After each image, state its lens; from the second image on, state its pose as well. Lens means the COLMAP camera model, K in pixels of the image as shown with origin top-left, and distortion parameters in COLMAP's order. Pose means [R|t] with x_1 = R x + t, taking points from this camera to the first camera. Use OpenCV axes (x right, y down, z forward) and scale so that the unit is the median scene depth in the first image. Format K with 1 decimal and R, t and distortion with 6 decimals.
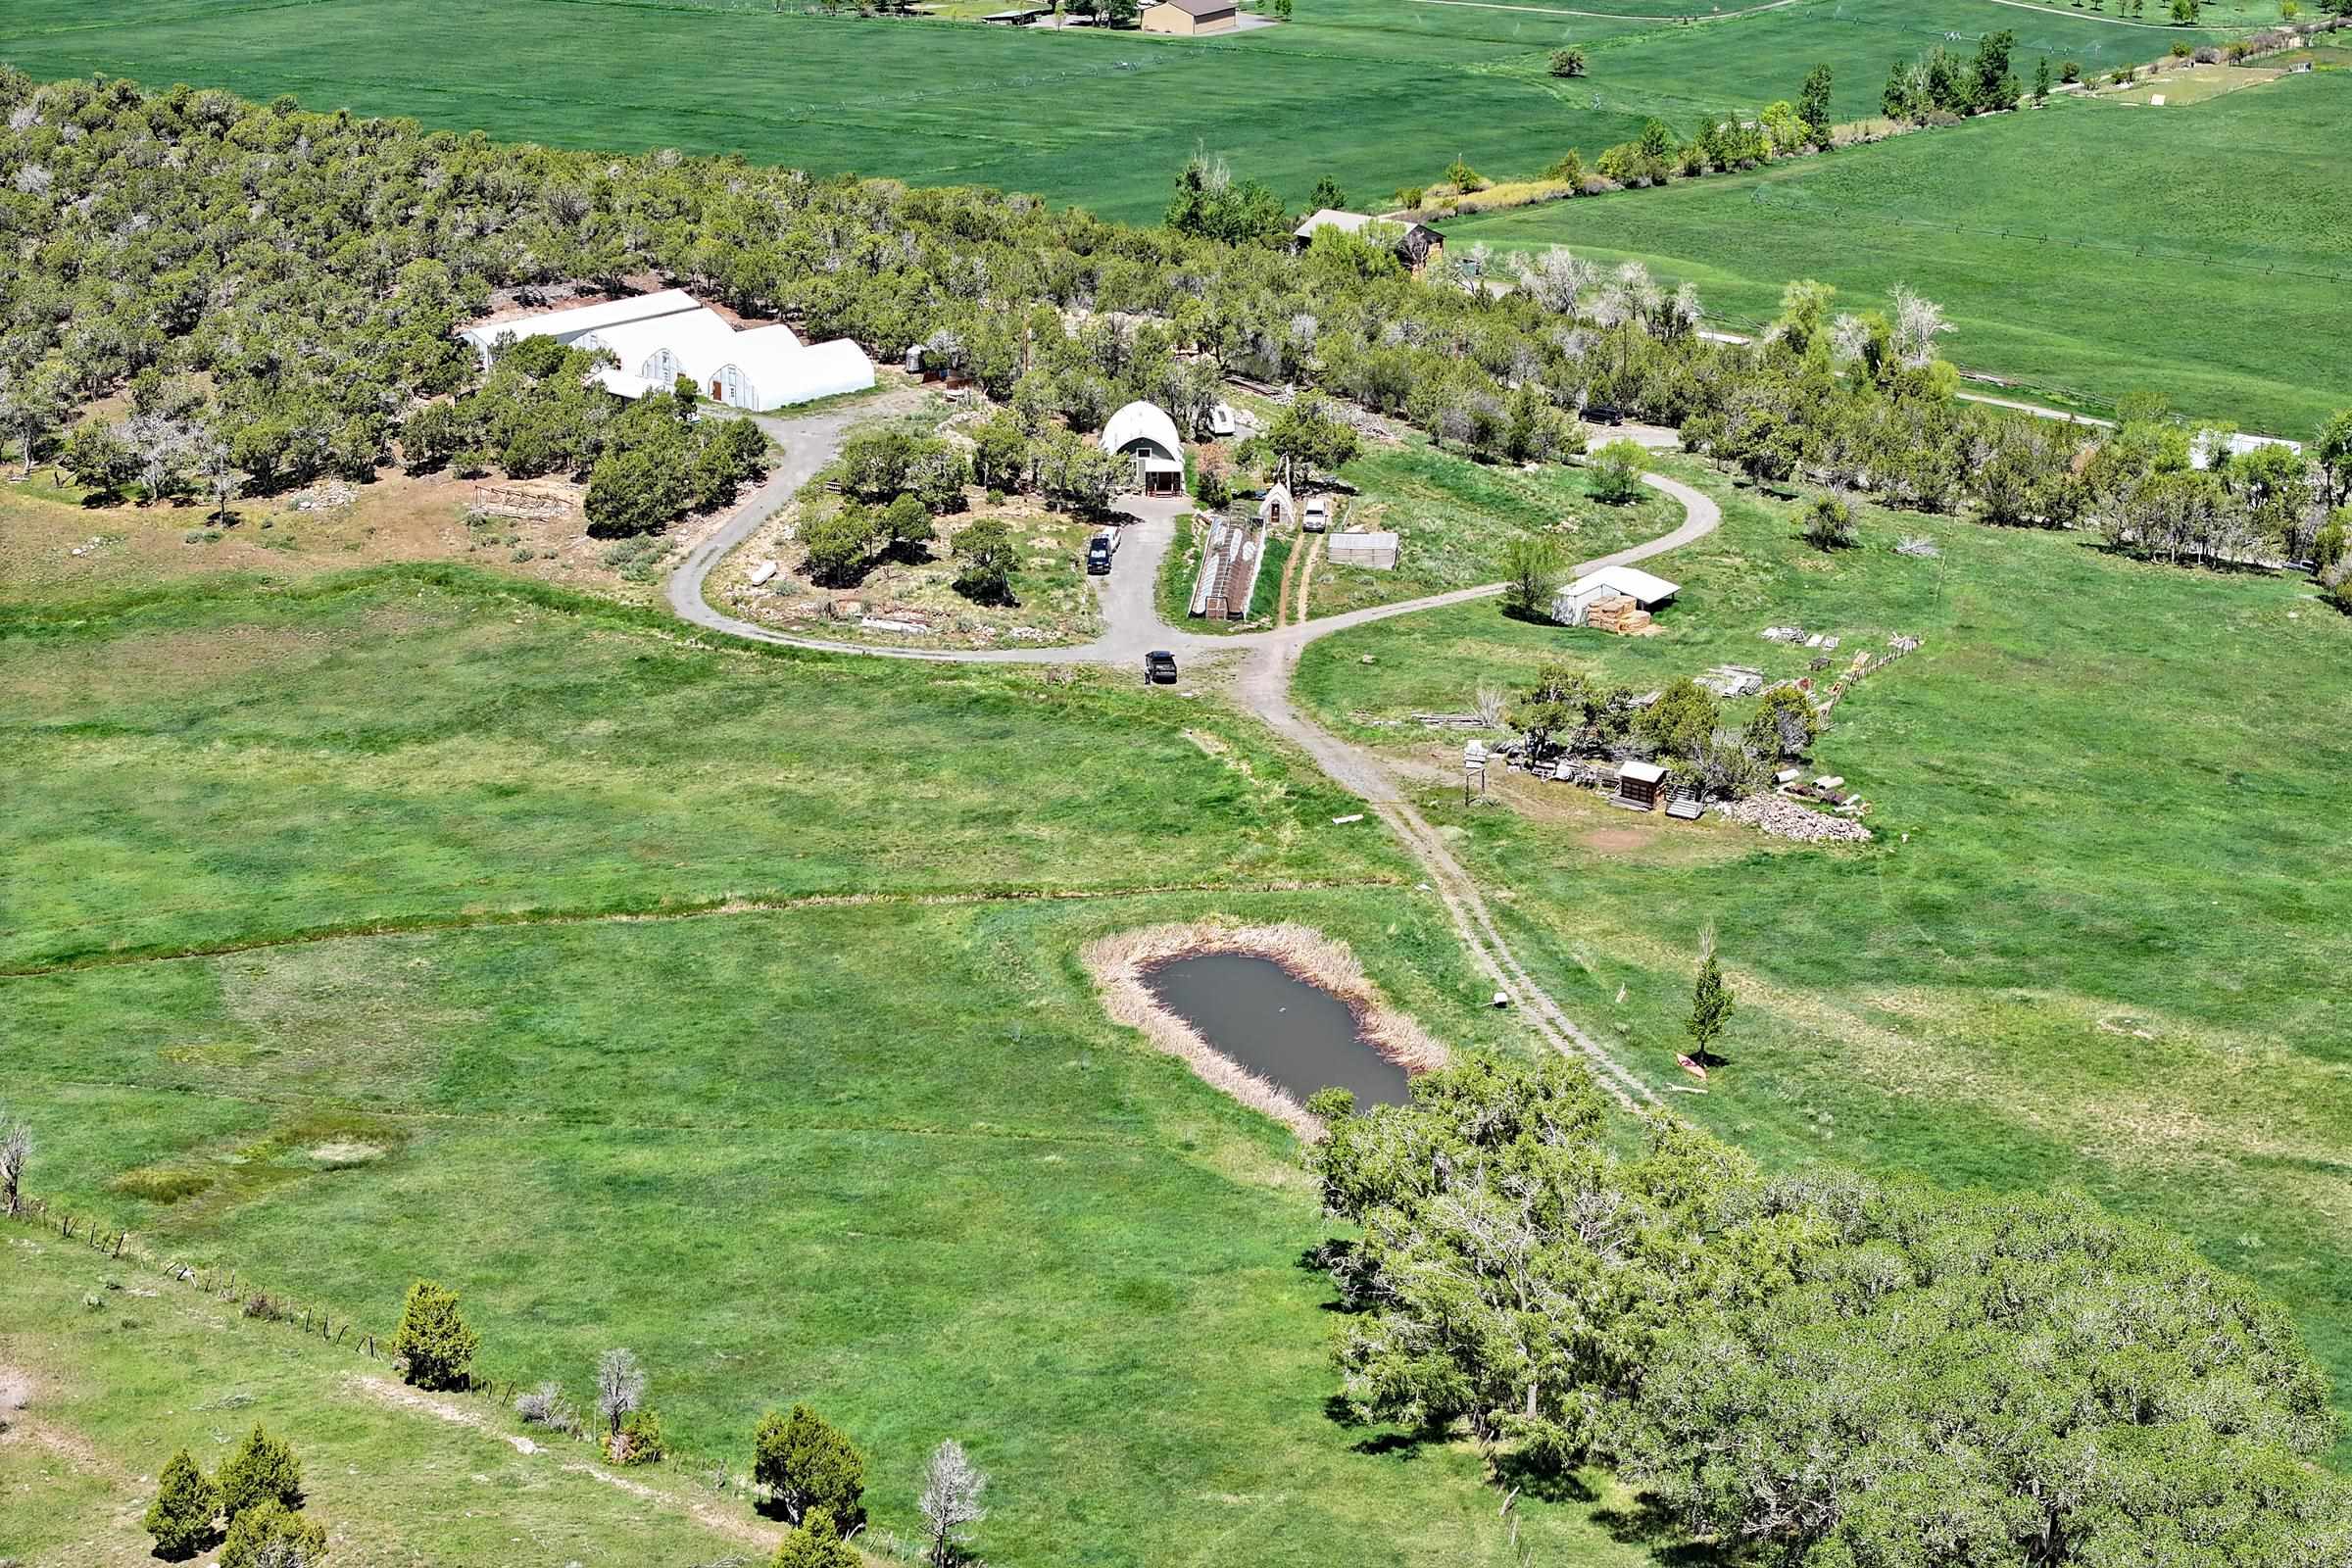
lens RADIAL K [[4906.4, 0, 1176.0], [0, 4906.4, 784.0], [0, 0, 1]] dist [-0.311250, 1.774728]
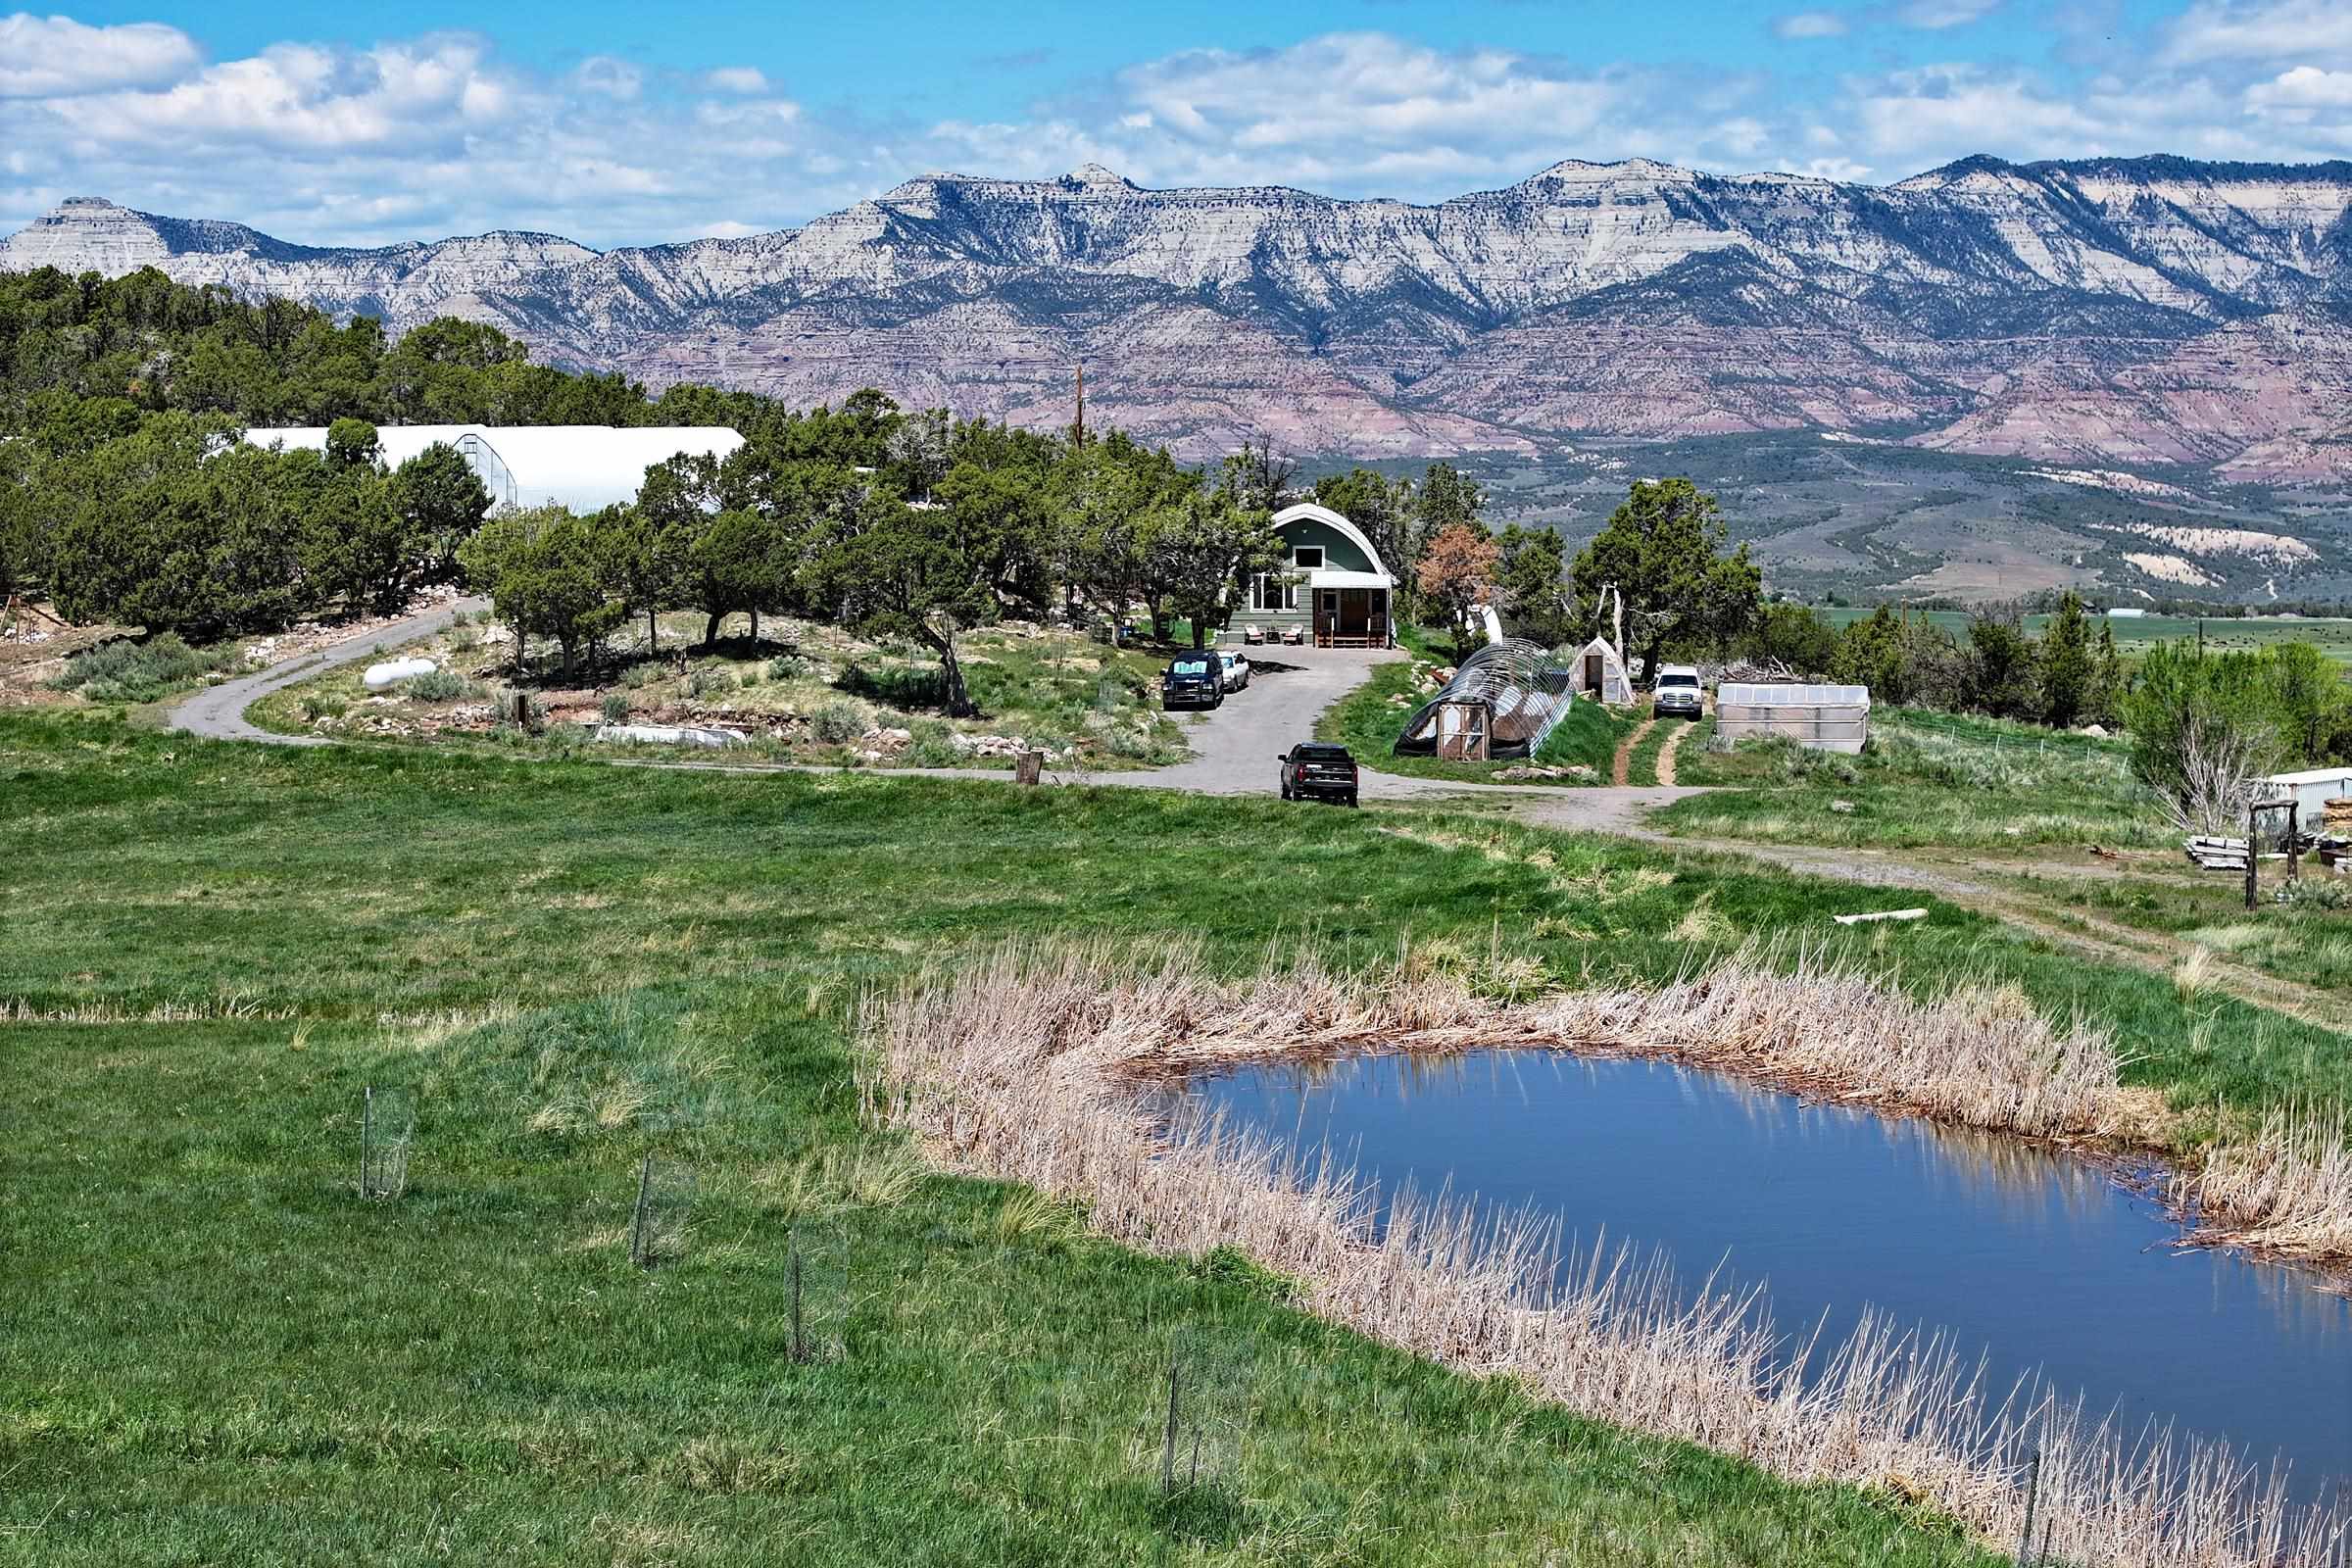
lens RADIAL K [[4906.4, 0, 1176.0], [0, 4906.4, 784.0], [0, 0, 1]] dist [-0.311250, 1.774728]
pose [[0.998621, 0.003645, -0.052364, 0.005239], [-0.014663, 0.977247, -0.211597, 0.051721], [0.050401, 0.212073, 0.975953, 0.553624]]
